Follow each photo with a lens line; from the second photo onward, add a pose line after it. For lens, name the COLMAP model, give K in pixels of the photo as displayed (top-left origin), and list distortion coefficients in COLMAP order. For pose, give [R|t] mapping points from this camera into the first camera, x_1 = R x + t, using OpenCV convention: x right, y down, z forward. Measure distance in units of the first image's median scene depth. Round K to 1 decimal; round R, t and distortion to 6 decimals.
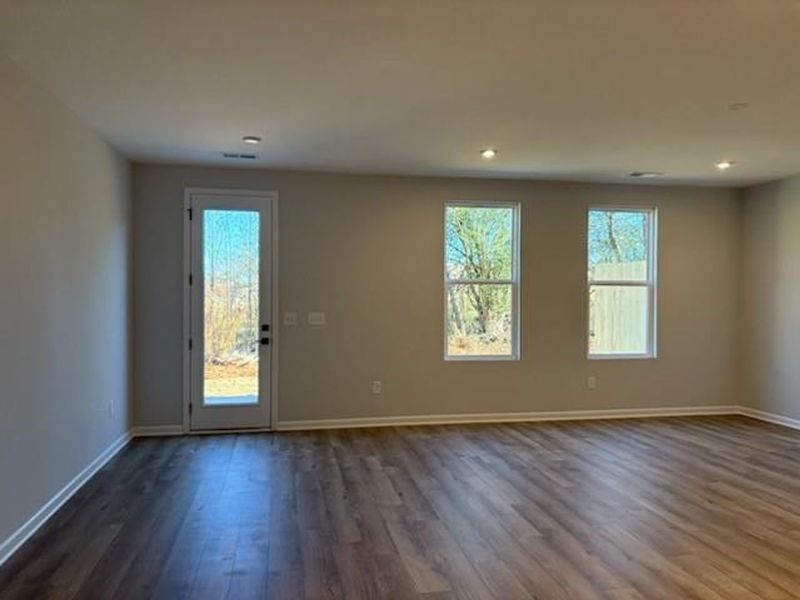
lens RADIAL K [[608.3, 0, 400.0], [0, 608.3, 300.0], [0, 0, 1]] dist [0.065181, -0.070154]
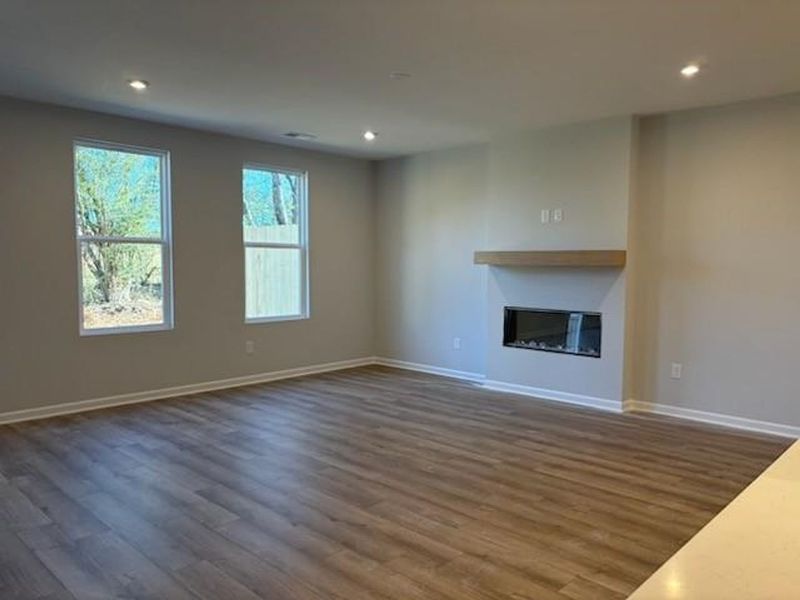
lens RADIAL K [[608.3, 0, 400.0], [0, 608.3, 300.0], [0, 0, 1]] dist [0.065181, -0.070154]
pose [[0.822593, -0.035512, 0.567520, -0.044151], [0.004694, 0.998438, 0.055673, 0.008233], [-0.568611, -0.043132, 0.821475, 0.080206]]
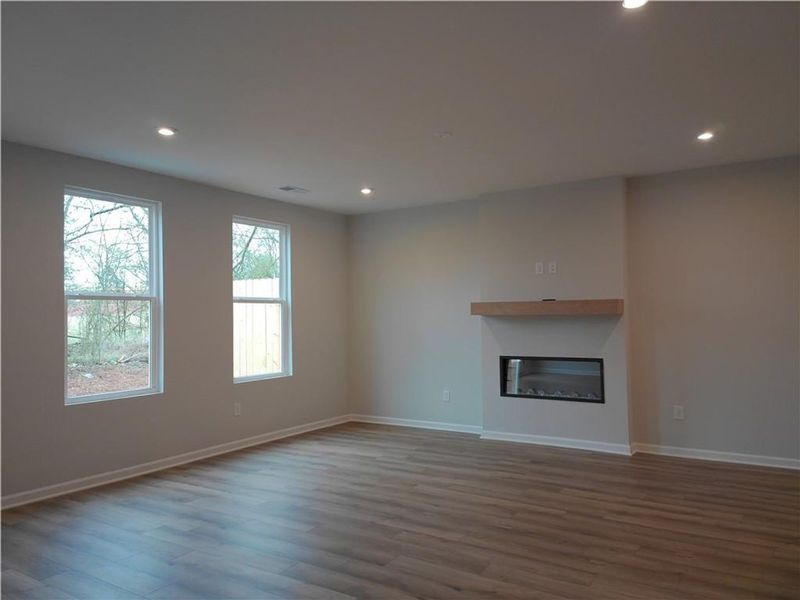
lens RADIAL K [[599.2, 0, 400.0], [0, 599.2, 300.0], [0, 0, 1]] dist [0.168139, -0.178929]
pose [[0.700240, 0.002902, 0.713901, -0.185379], [0.026399, 0.999203, -0.029956, 0.007304], [-0.713419, 0.039823, 0.699605, 0.213076]]
